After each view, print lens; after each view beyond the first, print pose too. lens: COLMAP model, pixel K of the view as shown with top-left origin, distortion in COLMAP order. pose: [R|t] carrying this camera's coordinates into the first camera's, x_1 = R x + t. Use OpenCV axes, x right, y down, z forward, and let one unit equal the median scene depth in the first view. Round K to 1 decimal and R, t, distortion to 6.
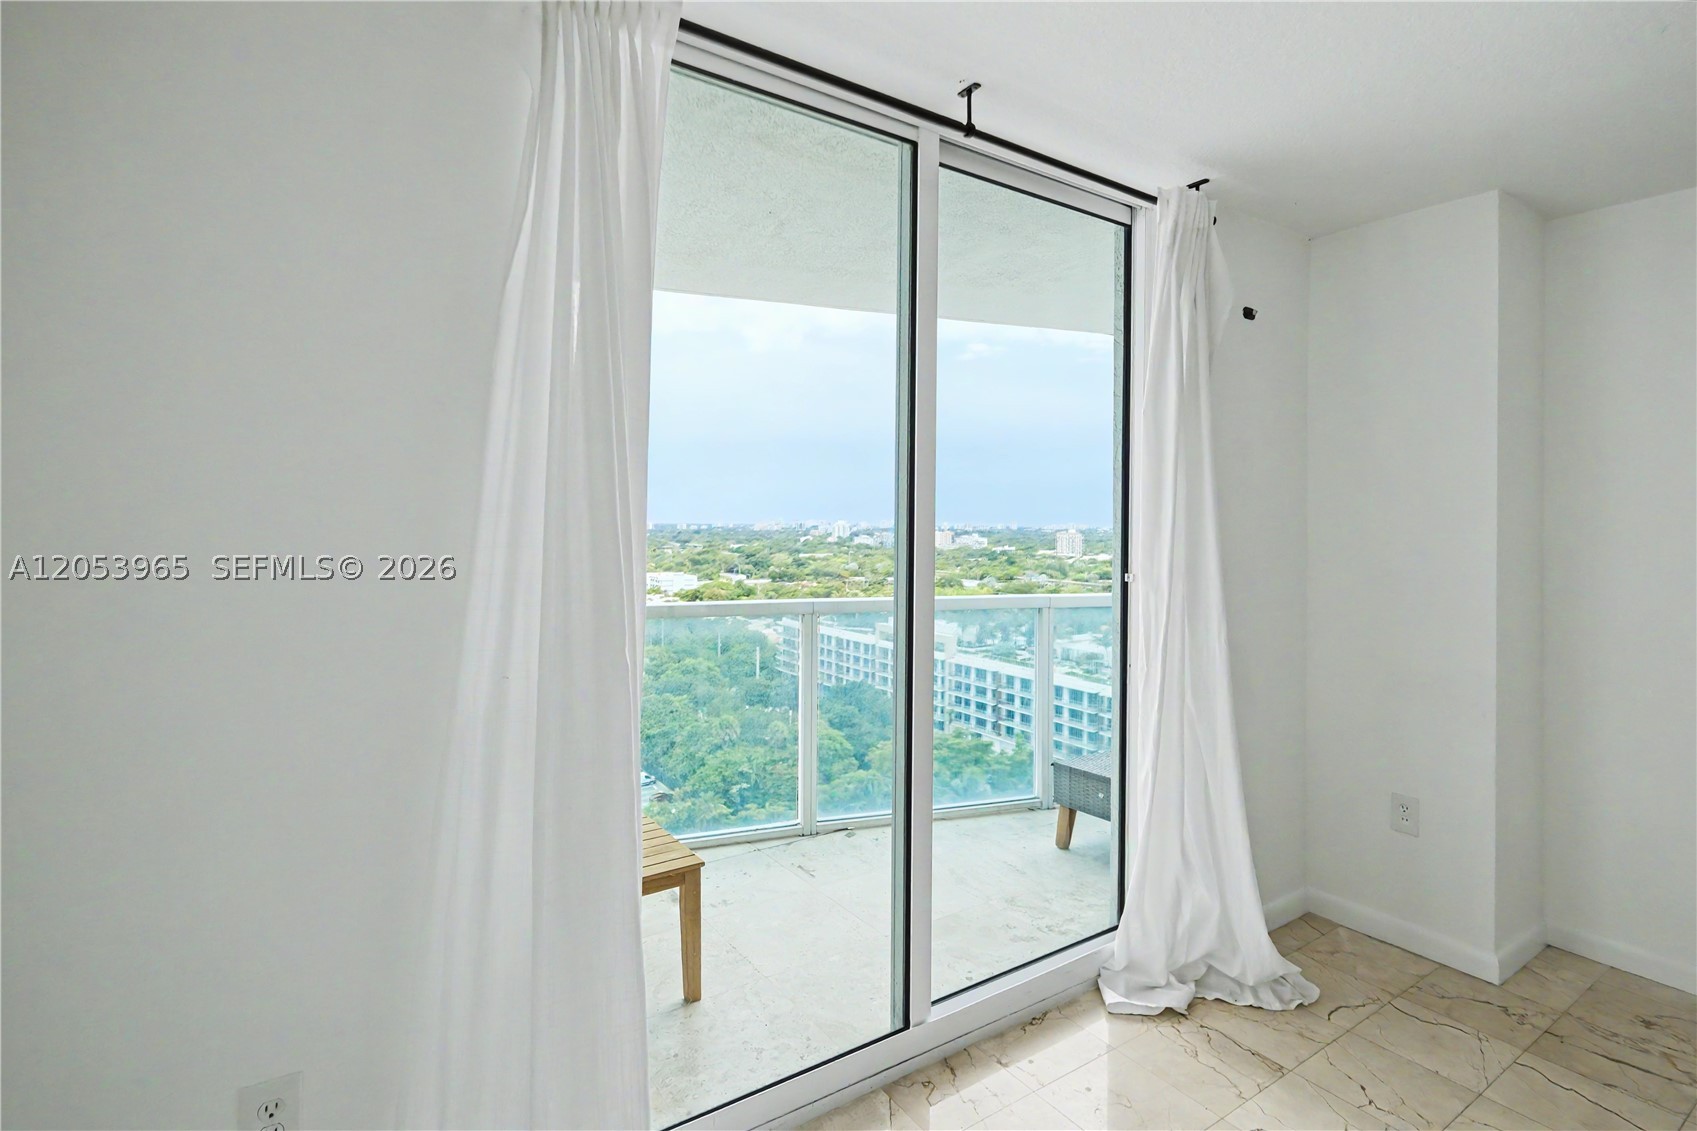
lens RADIAL K [[827.7, 0, 845.1], [0, 827.7, 520.8], [0, 0, 1]] dist [0.008002, -0.001679]
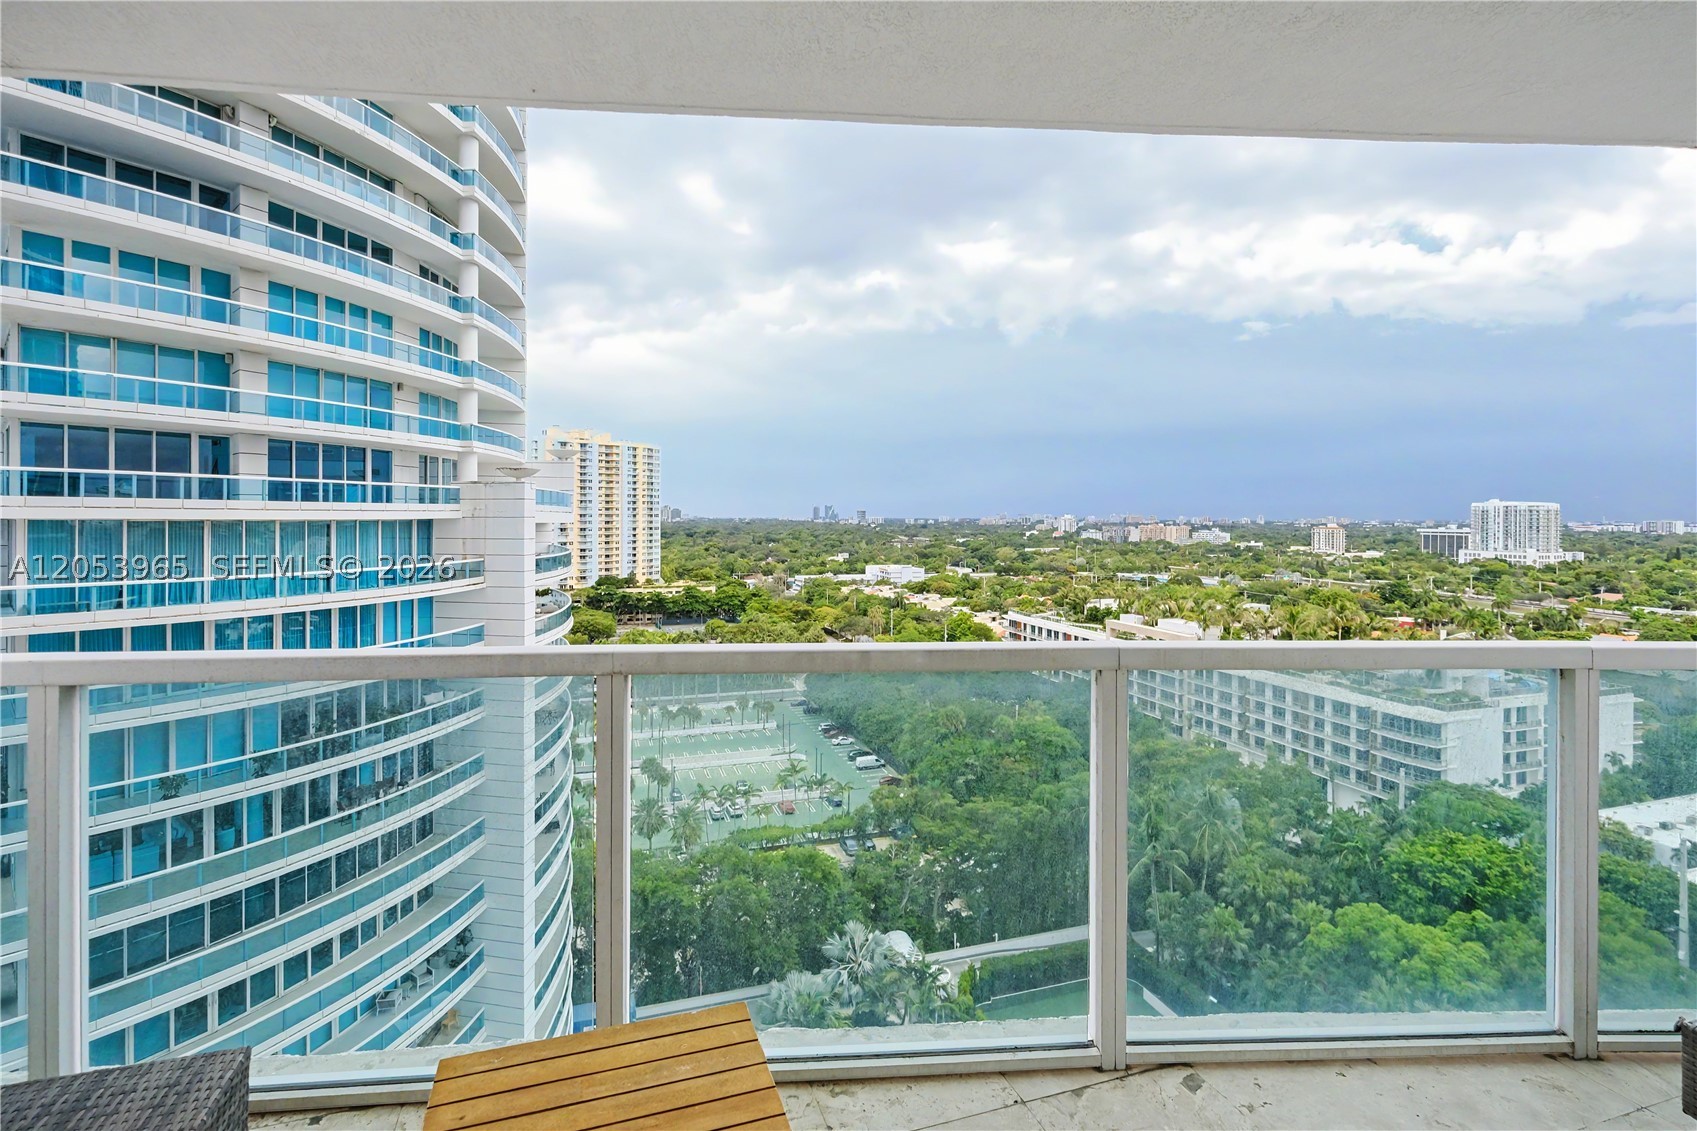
lens RADIAL K [[803.3, 0, 857.5], [0, 803.3, 521.1], [0, 0, 1]] dist [0.010276, -0.001879]
pose [[0.966498, -0.001195, -0.256672, -0.002367], [0.002991, 0.999974, 0.006608, 0.000360], [0.256658, -0.007154, 0.966476, 0.015215]]
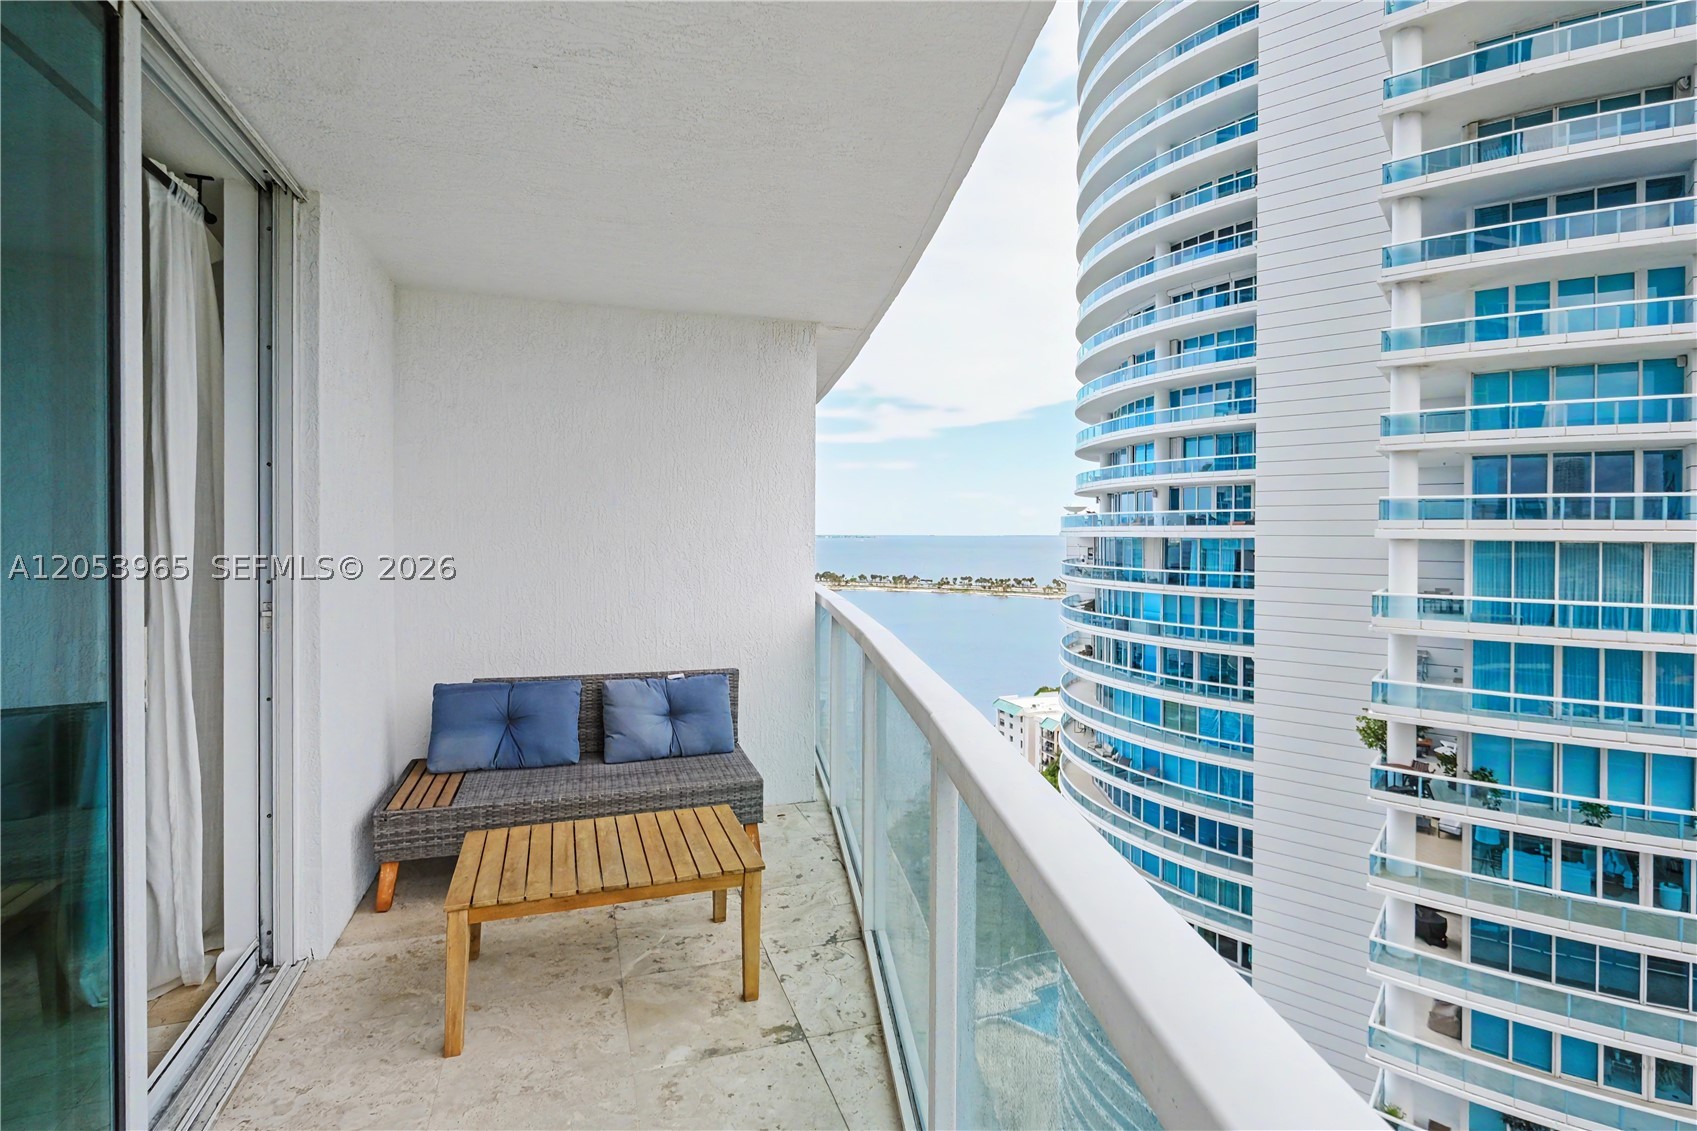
lens RADIAL K [[850.2, 0, 1005.6], [0, 850.2, 541.6], [0, 0, 1]] dist [-0.006926, -0.000829]
pose [[-0.233494, 0.001234, -0.972357, 0.080465], [-0.002463, 0.999995, 0.001860, 0.003289], [0.972355, 0.002829, -0.233490, 0.317401]]
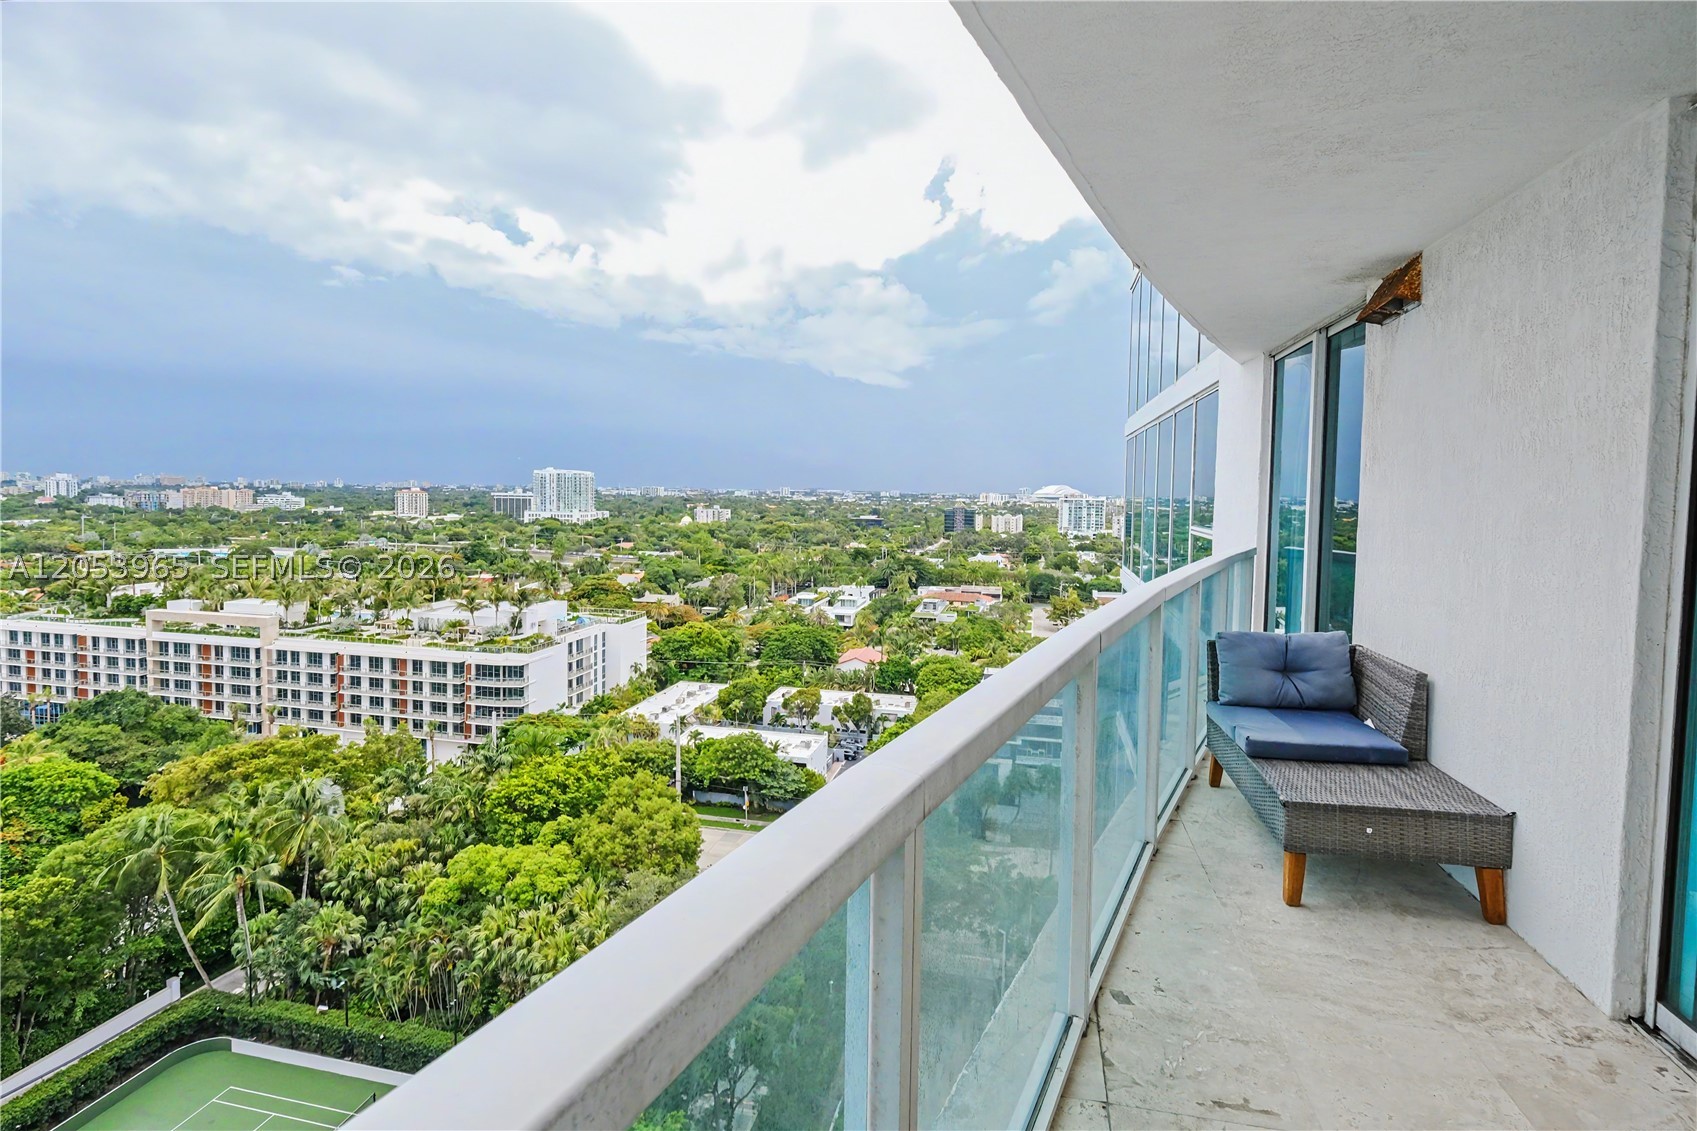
lens RADIAL K [[827.7, 0, 824.0], [0, 827.7, 520.6], [0, 0, 1]] dist [0.008002, -0.001679]
pose [[0.735321, -0.022485, 0.677346, -0.019679], [-0.011367, 0.998900, 0.045498, -0.000123], [-0.677624, -0.041155, 0.734256, 0.024448]]
